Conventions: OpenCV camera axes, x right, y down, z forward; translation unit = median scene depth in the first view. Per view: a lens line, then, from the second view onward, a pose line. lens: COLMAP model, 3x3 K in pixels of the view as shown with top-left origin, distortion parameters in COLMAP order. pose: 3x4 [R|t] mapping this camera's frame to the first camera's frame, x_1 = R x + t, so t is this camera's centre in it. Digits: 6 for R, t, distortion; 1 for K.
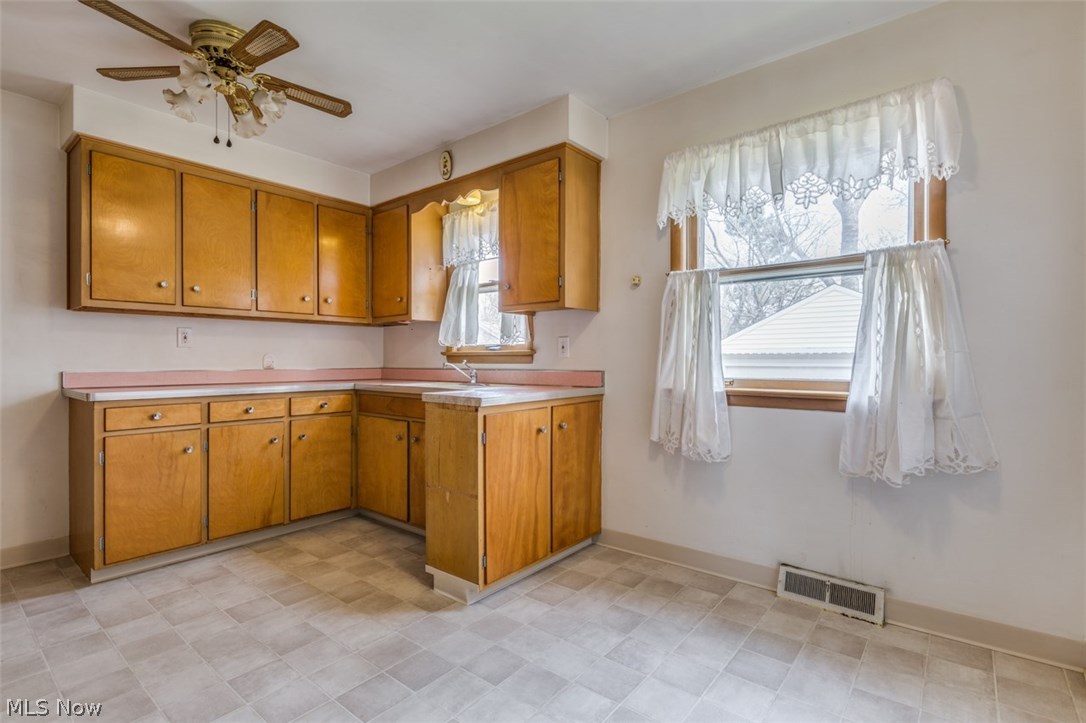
lens RADIAL K [[515.6, 0, 543.0], [0, 515.6, 361.5], [0, 0, 1]] dist [-0.004146, -0.000769]
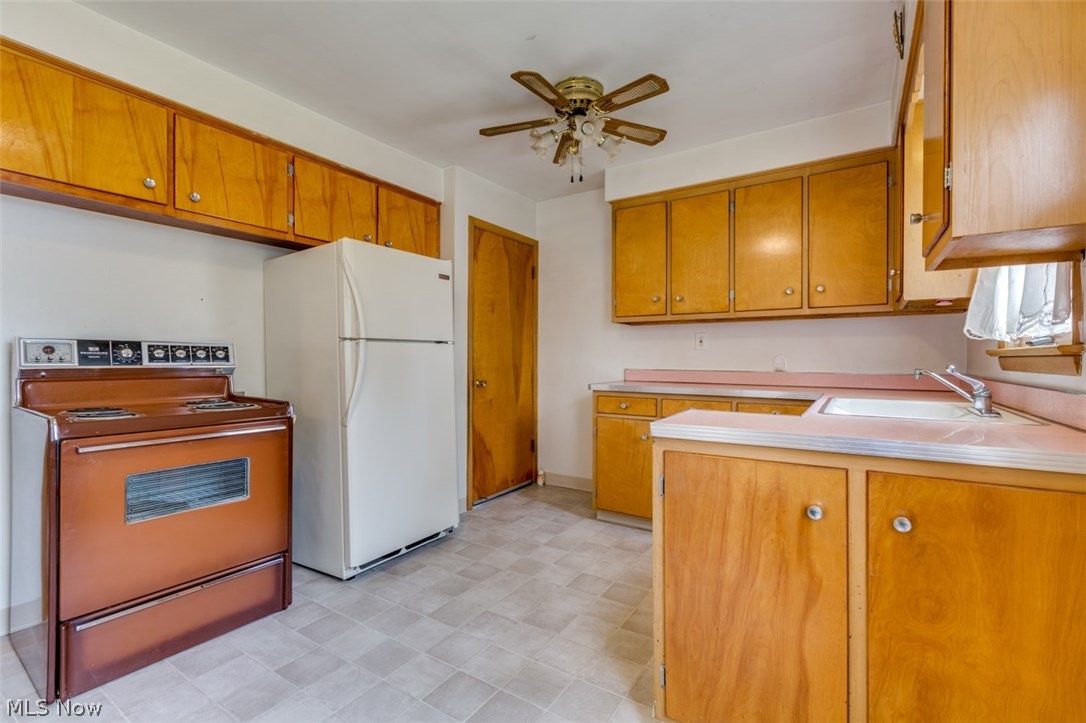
lens RADIAL K [[480.7, 0, 543.0], [0, 480.7, 361.5], [0, 0, 1]] dist [0.000717, 0.000069]
pose [[0.107218, 0.006754, -0.994213, 0.356560], [-0.006236, 0.999962, 0.006121, -0.007514], [0.994216, 0.005543, 0.107256, 0.599054]]
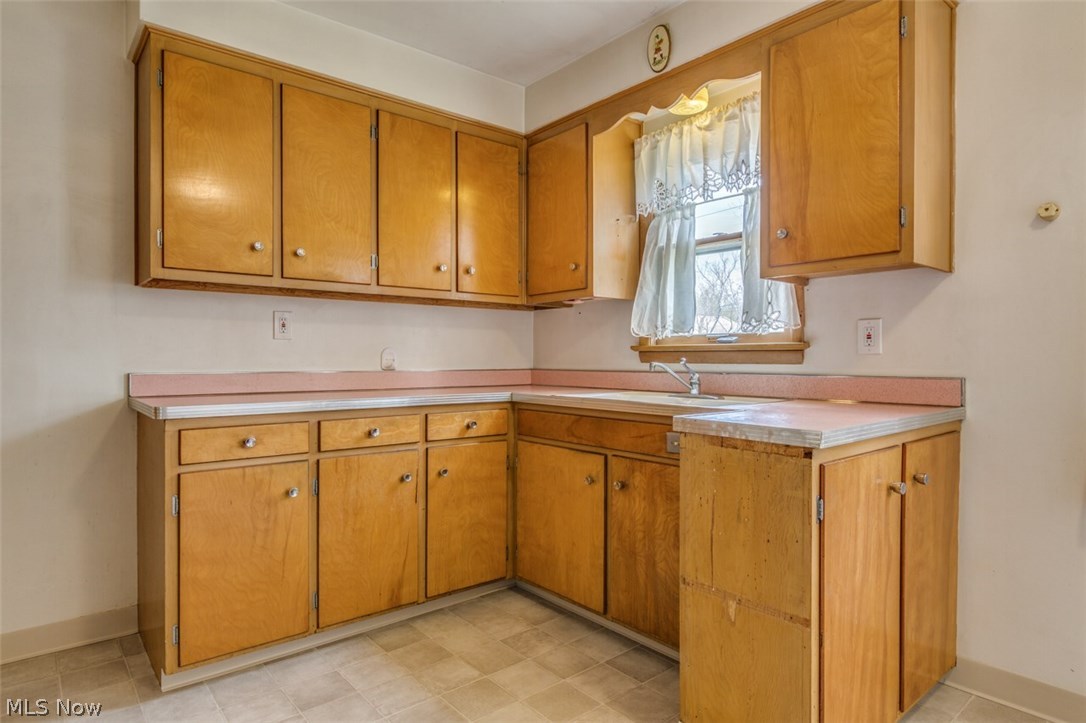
lens RADIAL K [[614.3, 0, 543.0], [0, 614.3, 361.5], [0, 0, 1]] dist [-0.002633, -0.000403]
pose [[0.982917, 0.002946, -0.184025, -0.210425], [-0.002501, 0.999993, 0.002649, -0.000065], [0.184031, -0.002144, 0.982918, 0.262523]]
